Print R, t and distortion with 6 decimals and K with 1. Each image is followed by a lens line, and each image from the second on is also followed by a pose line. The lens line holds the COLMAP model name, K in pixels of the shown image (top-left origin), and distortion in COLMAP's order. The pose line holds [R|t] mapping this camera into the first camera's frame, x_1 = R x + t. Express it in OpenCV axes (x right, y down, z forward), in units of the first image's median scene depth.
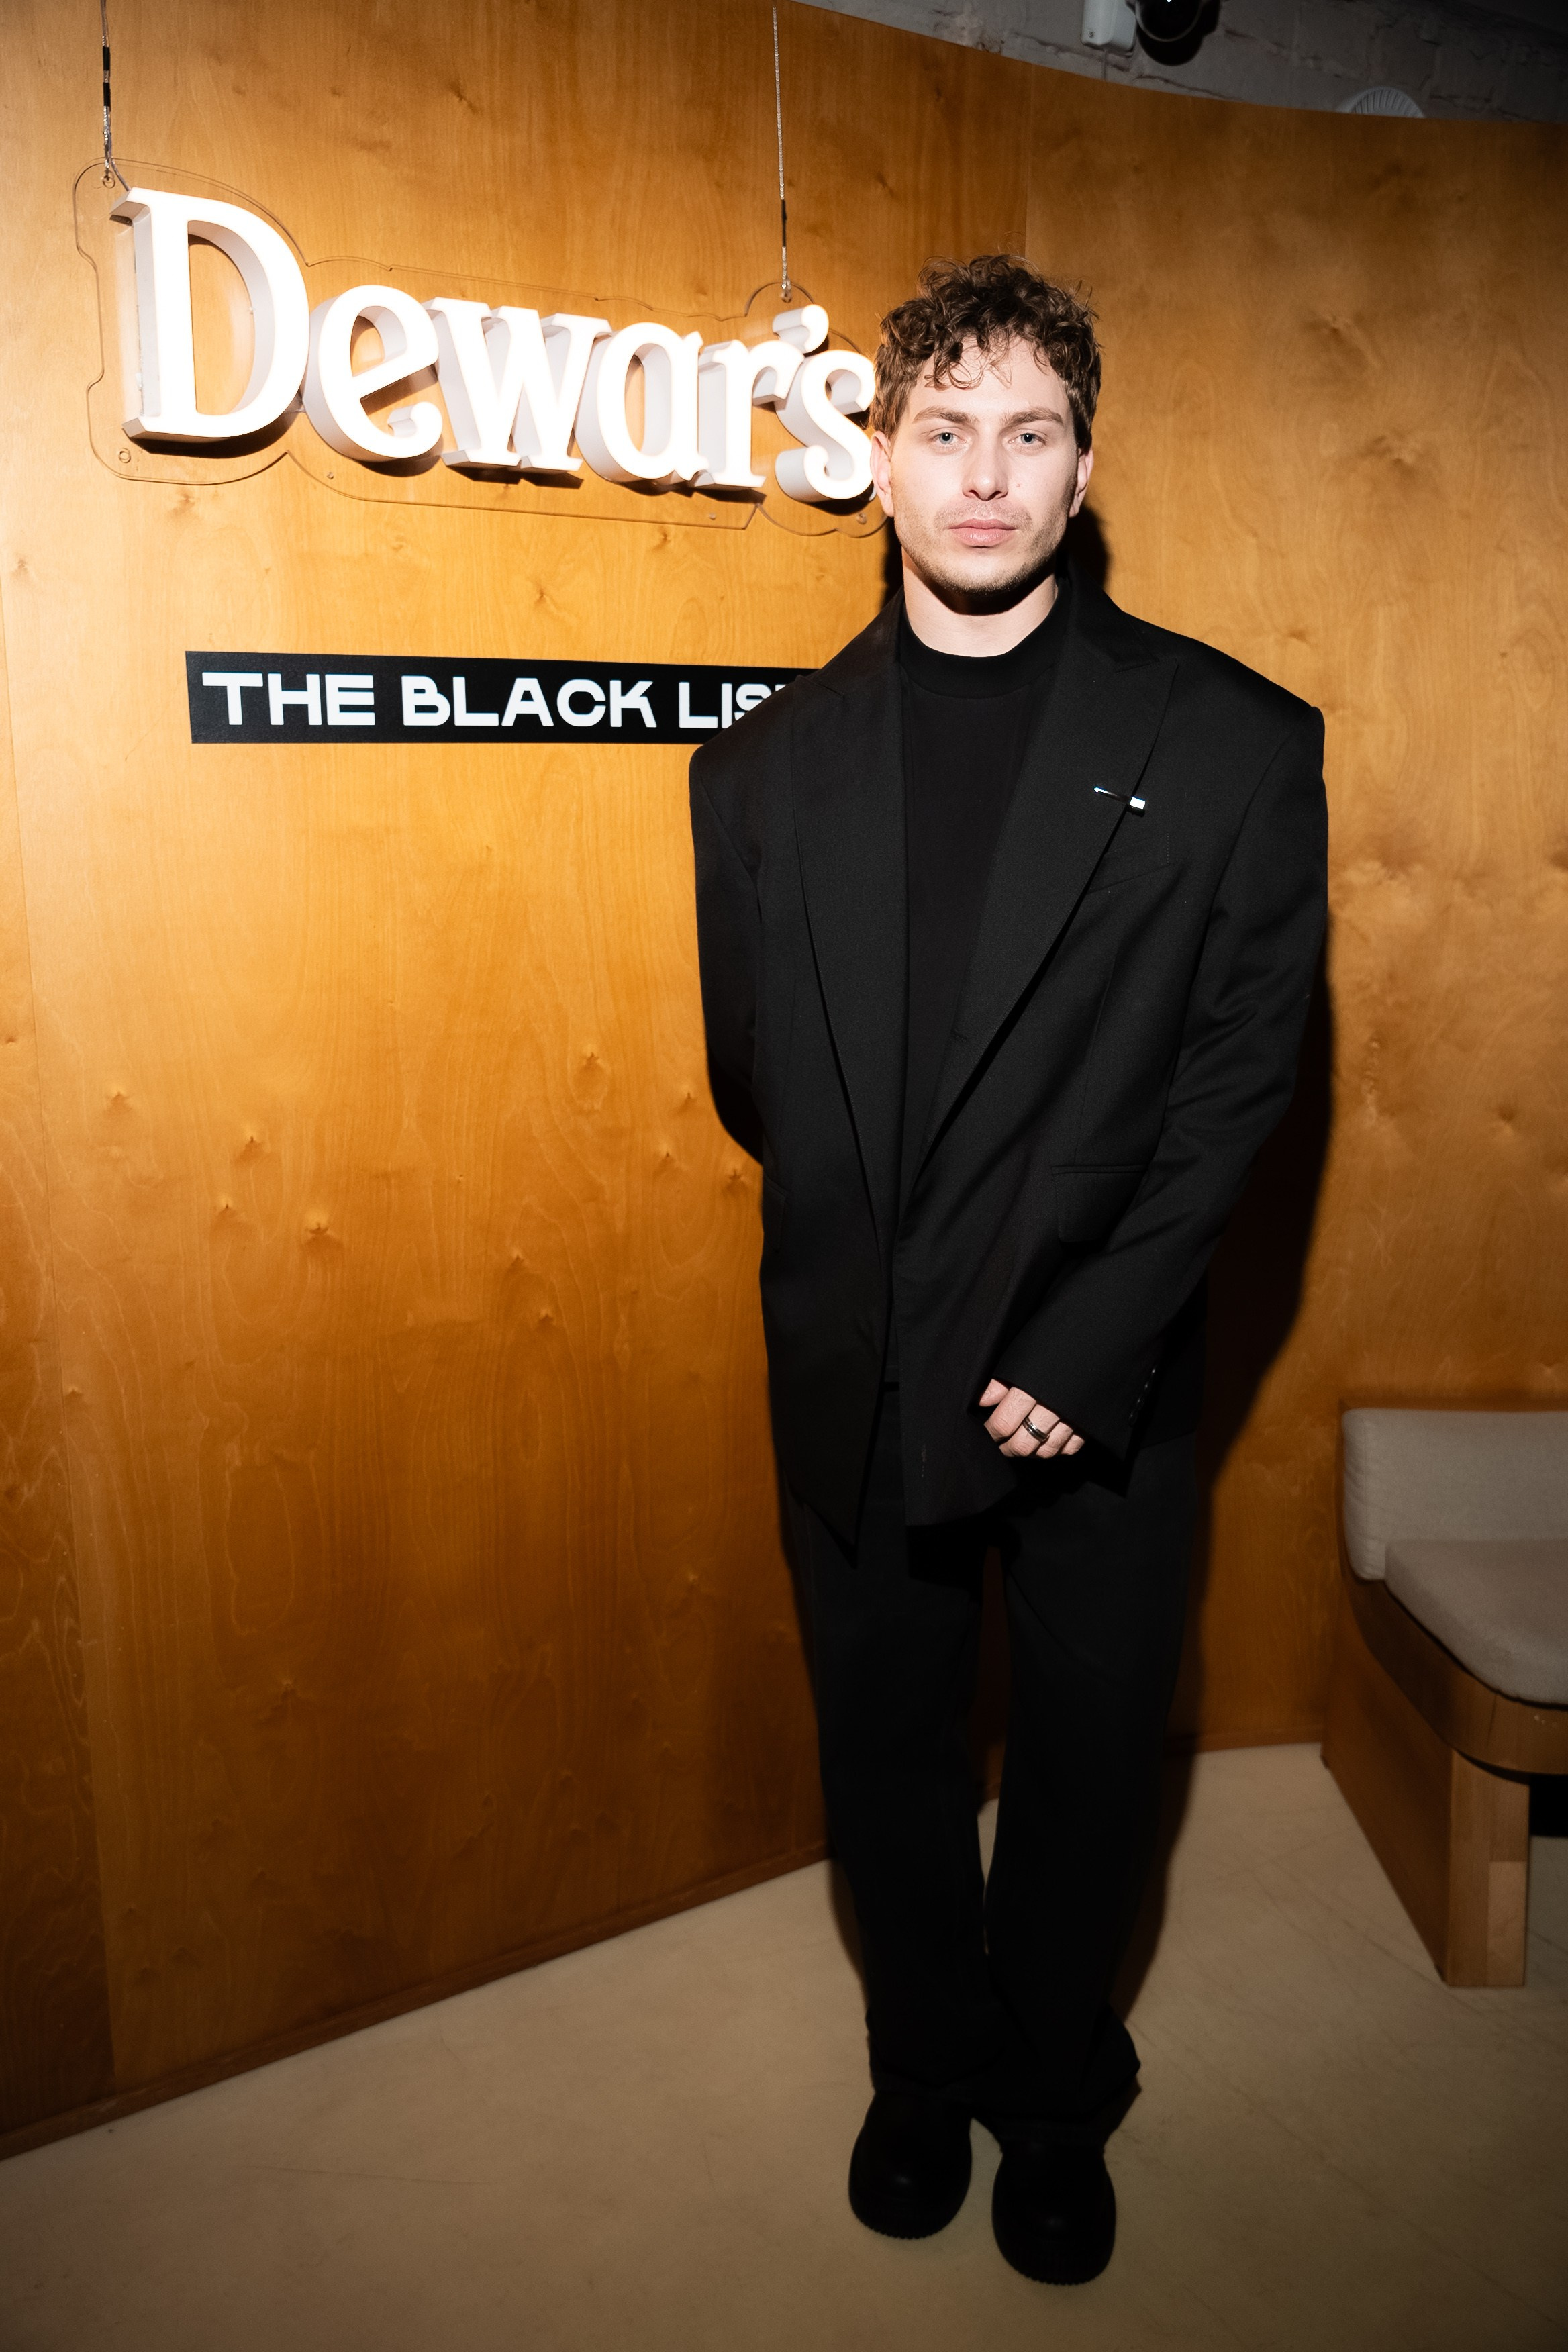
lens RADIAL K [[1862.8, 0, 790.1], [0, 1862.8, 1196.0], [0, 0, 1]] dist [-0.000574, -0.005801]
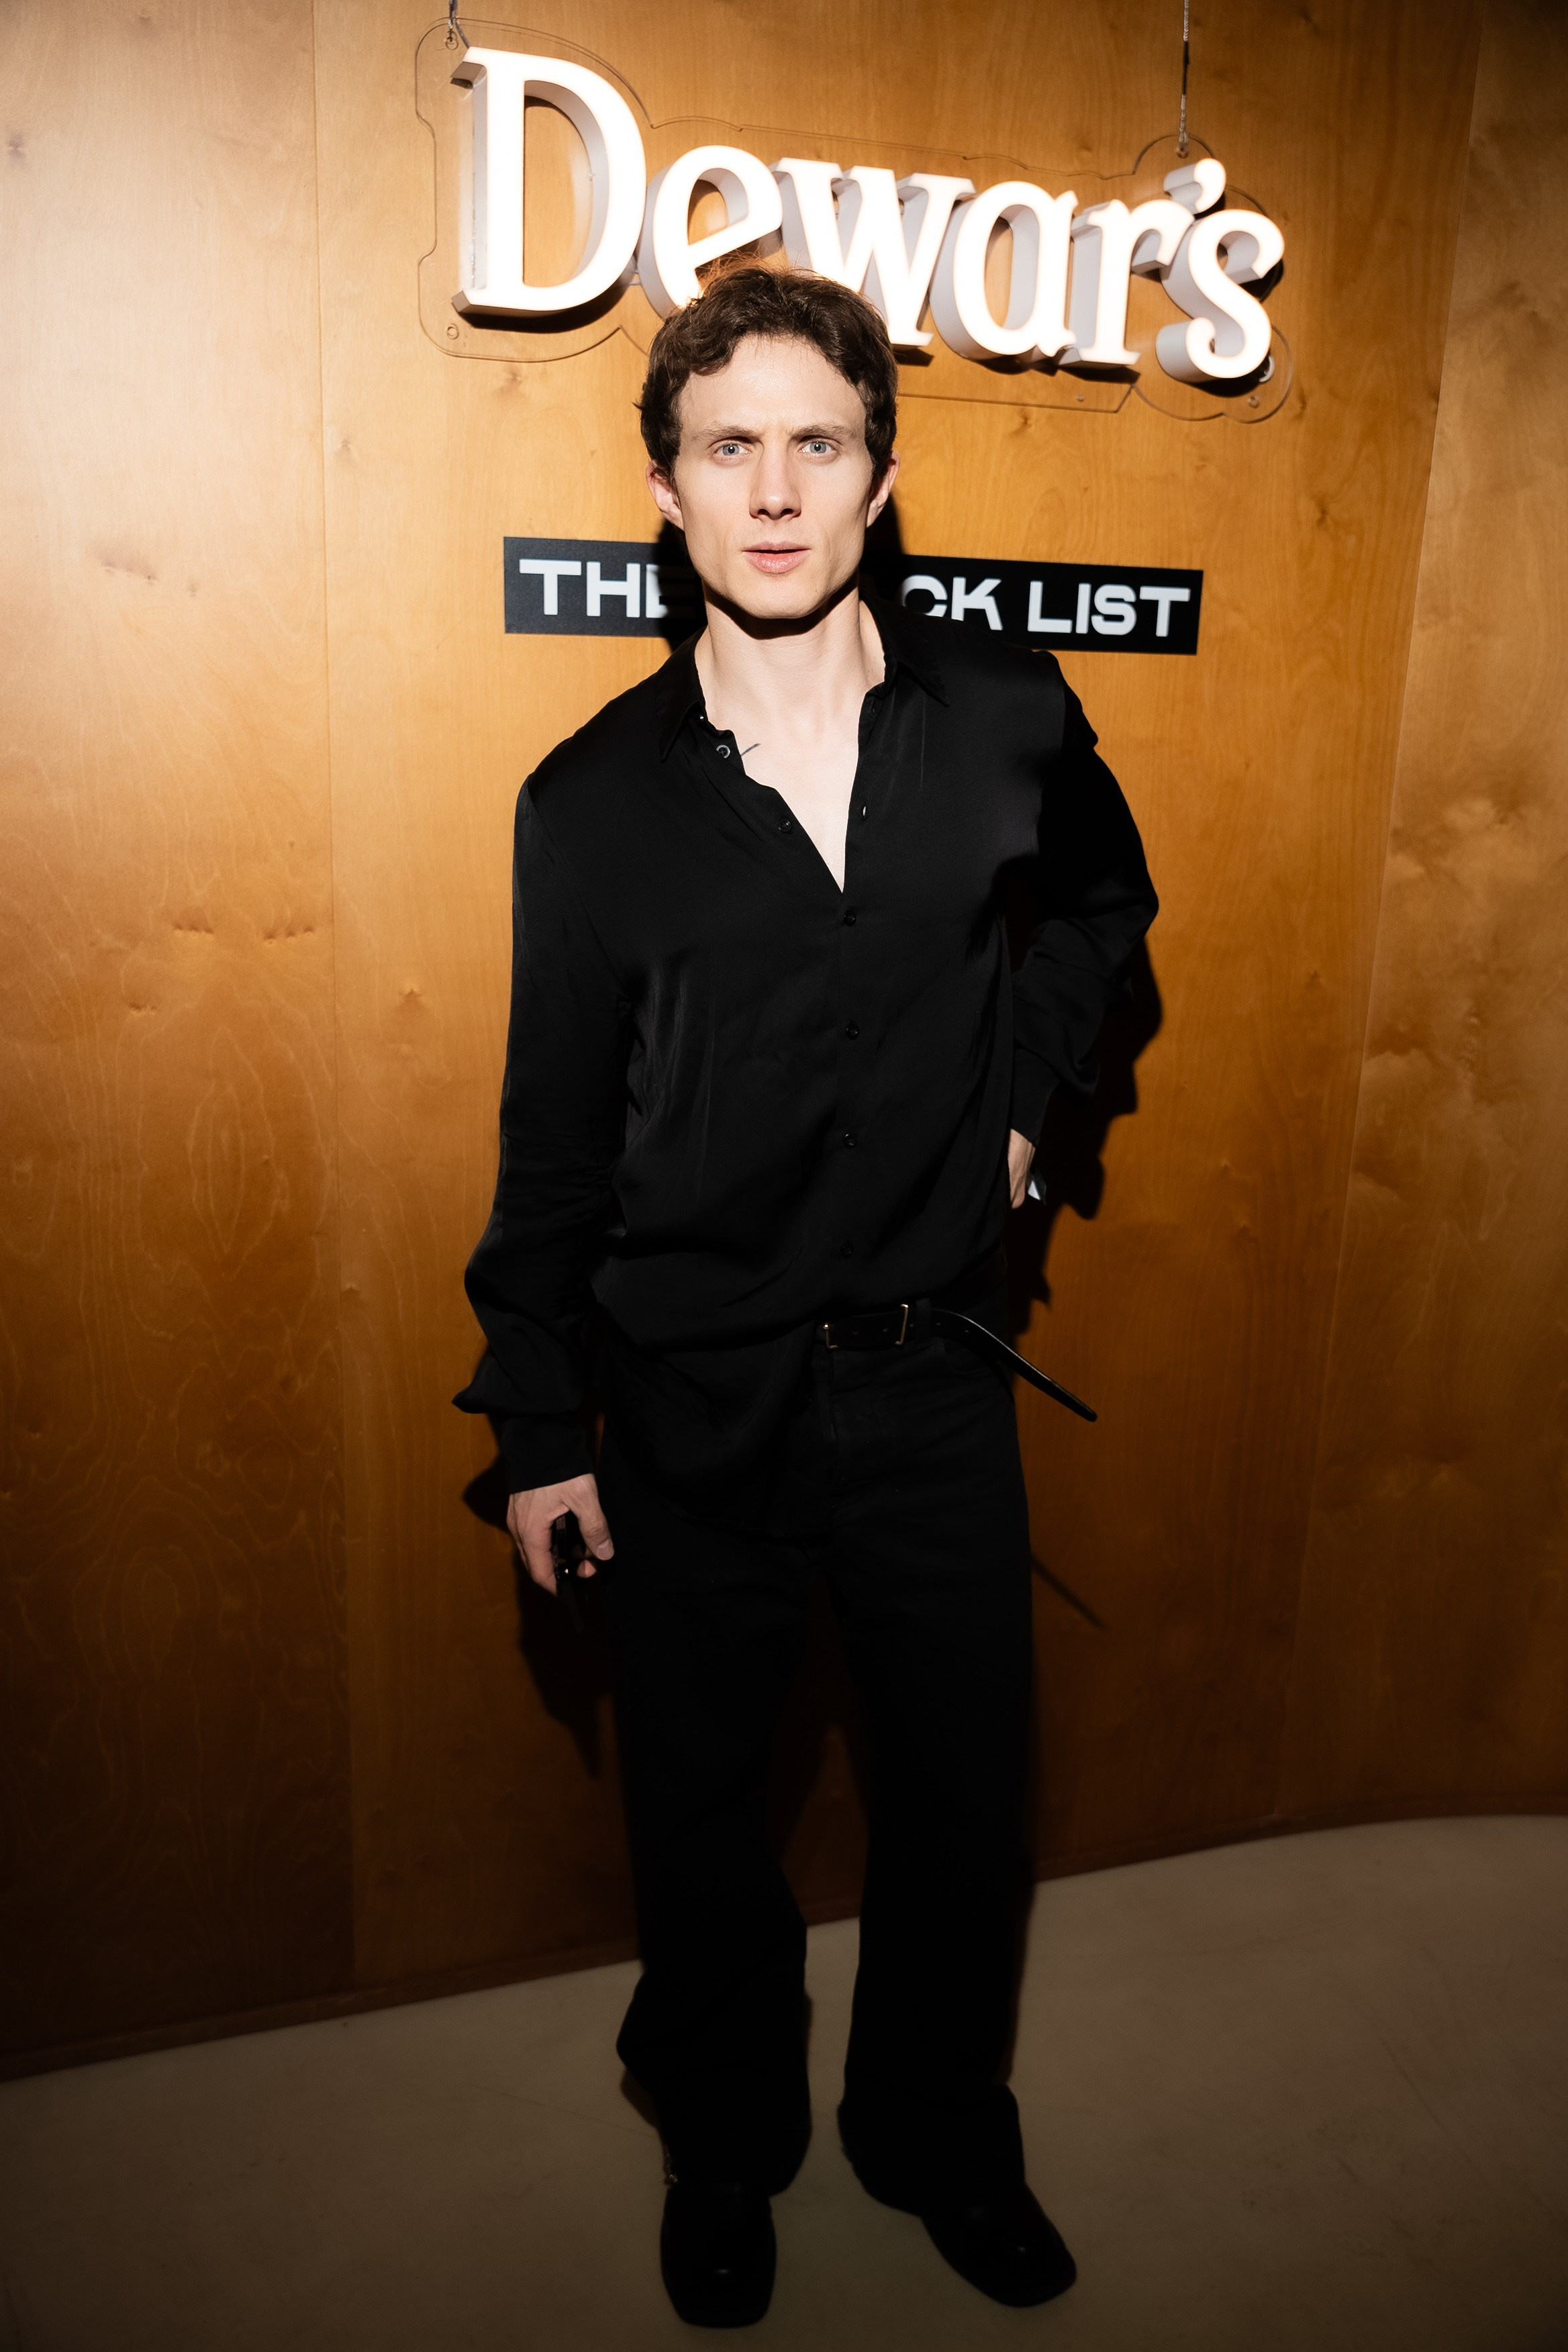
lens RADIAL K [[1937.6, 0, 805.3], [0, 1937.6, 1191.2], [0, 0, 1]] dist [-0.008196, 0.007948]
pose [[0.973569, 0.083075, -0.212747, 0.063950], [-0.077687, 0.996412, 0.033574, 0.000133], [0.214773, -0.016159, 0.976530, 0.043185]]
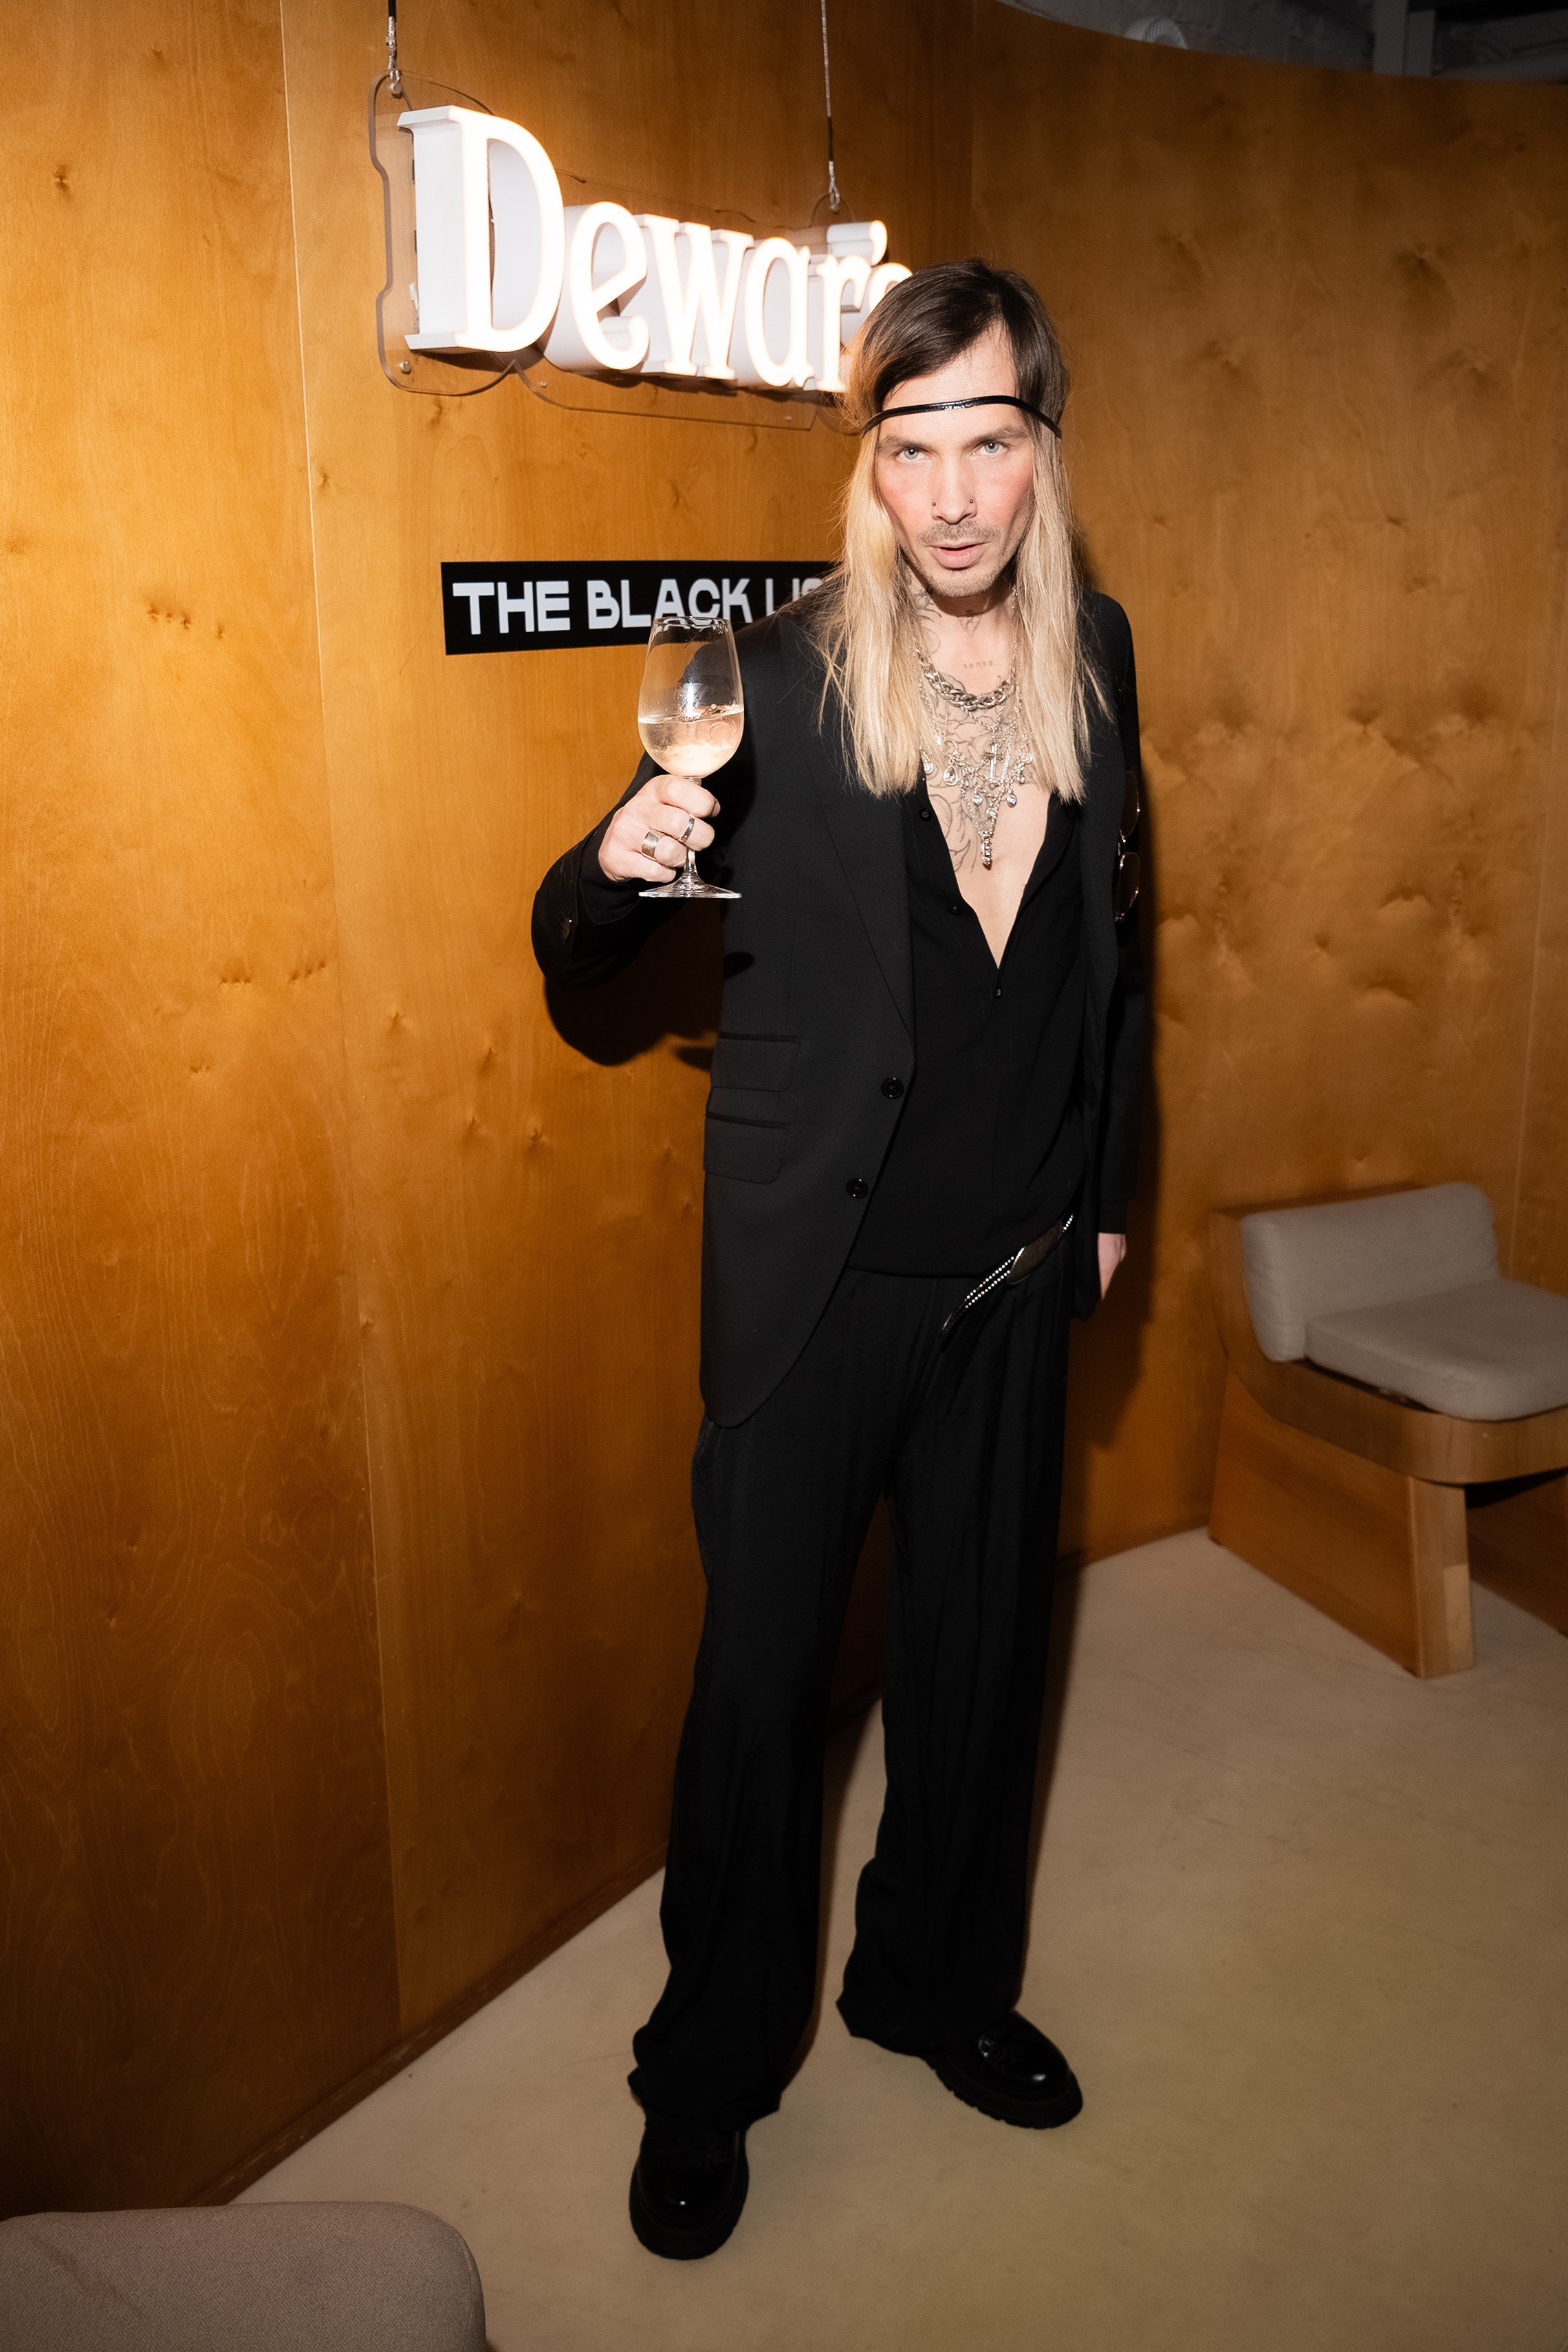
lens RADIAL K [[2148.5, 0, 769.1], [0, 2148.5, 1191.8], [0, 0, 1]] dist [-0.004961, 0.000000]
pose [[0.922824, -0.123482, 0.364896, -0.573741], [0.112194, 0.992321, 0.052065, 0.001703], [-0.368523, -0.007107, 0.929591, -0.125492]]
